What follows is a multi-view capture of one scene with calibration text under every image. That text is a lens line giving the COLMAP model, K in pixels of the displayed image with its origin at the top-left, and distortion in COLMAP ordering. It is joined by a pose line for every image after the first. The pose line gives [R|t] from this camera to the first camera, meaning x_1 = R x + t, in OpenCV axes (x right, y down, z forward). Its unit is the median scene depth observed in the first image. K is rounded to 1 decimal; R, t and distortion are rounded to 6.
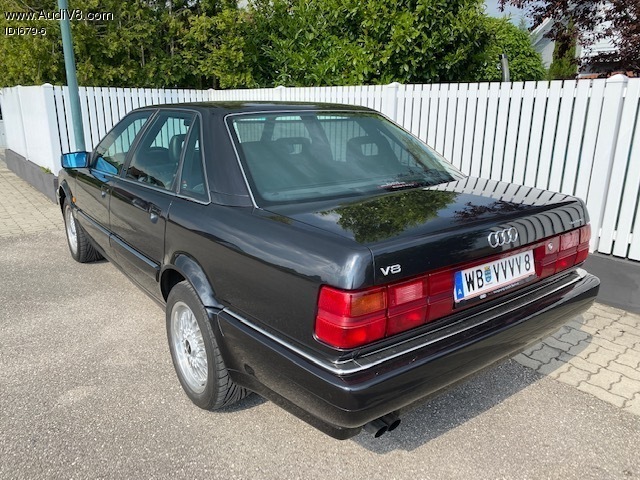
lens RADIAL K [[491.9, 0, 321.1], [0, 491.9, 241.2], [0, 0, 1]] dist [0.026367, -0.015514]
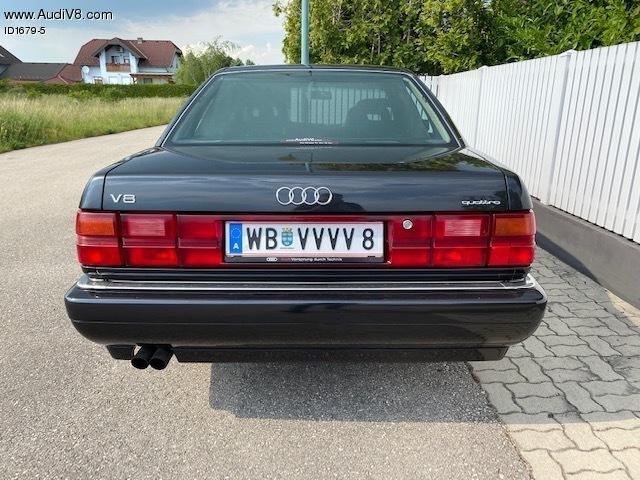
lens RADIAL K [[491.9, 0, 319.2], [0, 491.9, 239.6], [0, 0, 1]] dist [0.026367, -0.015514]
pose [[0.800115, 0.165663, -0.576516, 0.776025], [-0.168015, 0.984529, 0.049727, 0.017426], [0.575835, 0.057076, 0.815571, 0.297913]]
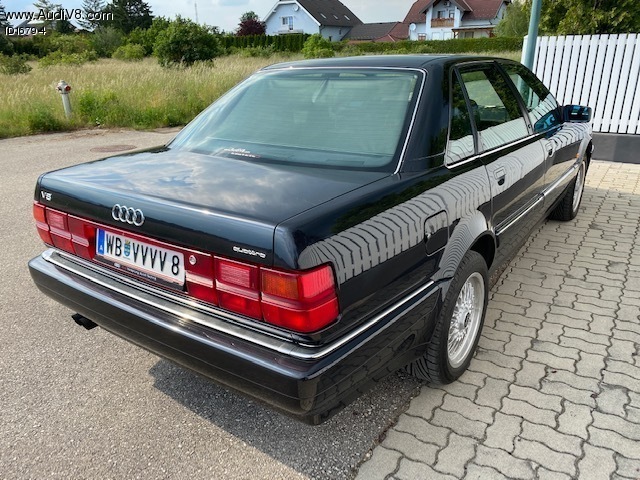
lens RADIAL K [[491.9, 0, 320.3], [0, 491.9, 241.3], [0, 0, 1]] dist [0.026367, -0.015514]
pose [[0.310659, 0.327188, -0.892434, 1.157426], [-0.239903, 0.935482, 0.259460, -0.252384], [0.919749, 0.133494, 0.369110, 0.876698]]
